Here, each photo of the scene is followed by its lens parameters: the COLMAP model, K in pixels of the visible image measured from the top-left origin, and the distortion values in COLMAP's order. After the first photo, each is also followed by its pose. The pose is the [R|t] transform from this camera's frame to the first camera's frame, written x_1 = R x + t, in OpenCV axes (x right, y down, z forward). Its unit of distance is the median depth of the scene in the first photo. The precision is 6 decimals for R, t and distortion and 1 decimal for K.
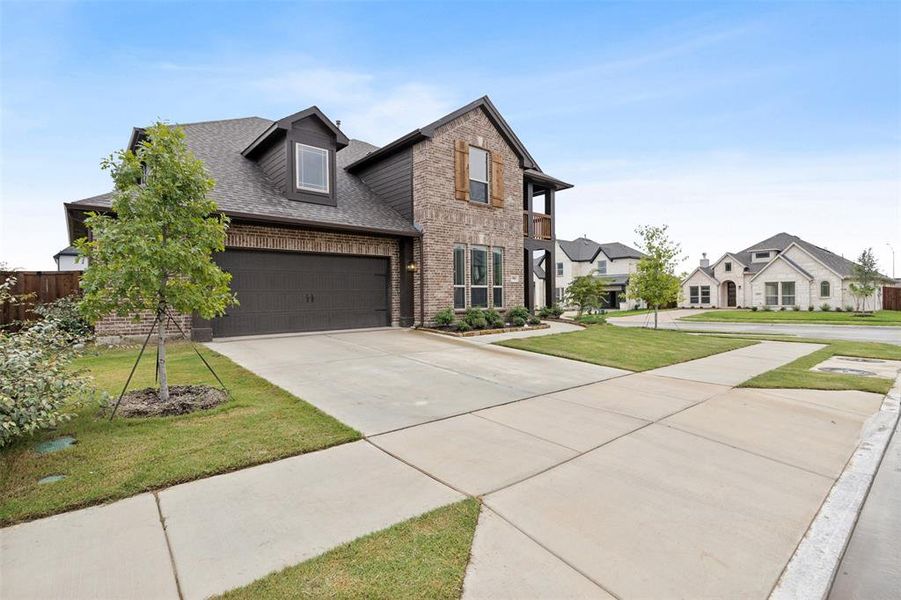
lens RADIAL K [[410.1, 0, 478.8], [0, 410.1, 295.8], [0, 0, 1]] dist [0.011153, -0.002989]
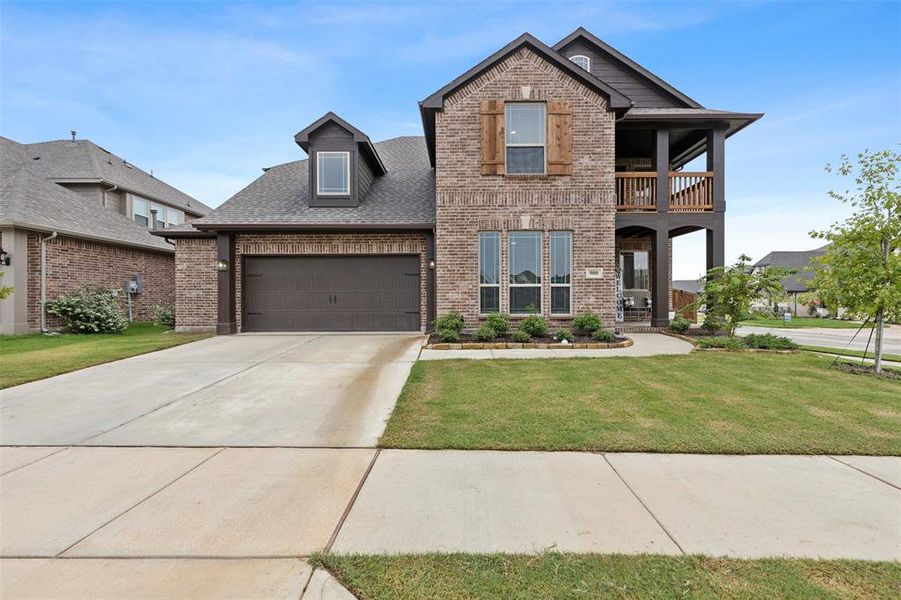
lens RADIAL K [[410.1, 0, 452.8], [0, 410.1, 297.0], [0, 0, 1]] dist [0.011153, -0.002989]
pose [[0.748584, 0.000140, -0.663040, 0.424776], [-0.002427, 0.999994, -0.002530, 0.001295], [0.663035, 0.003503, 0.748580, 0.365785]]
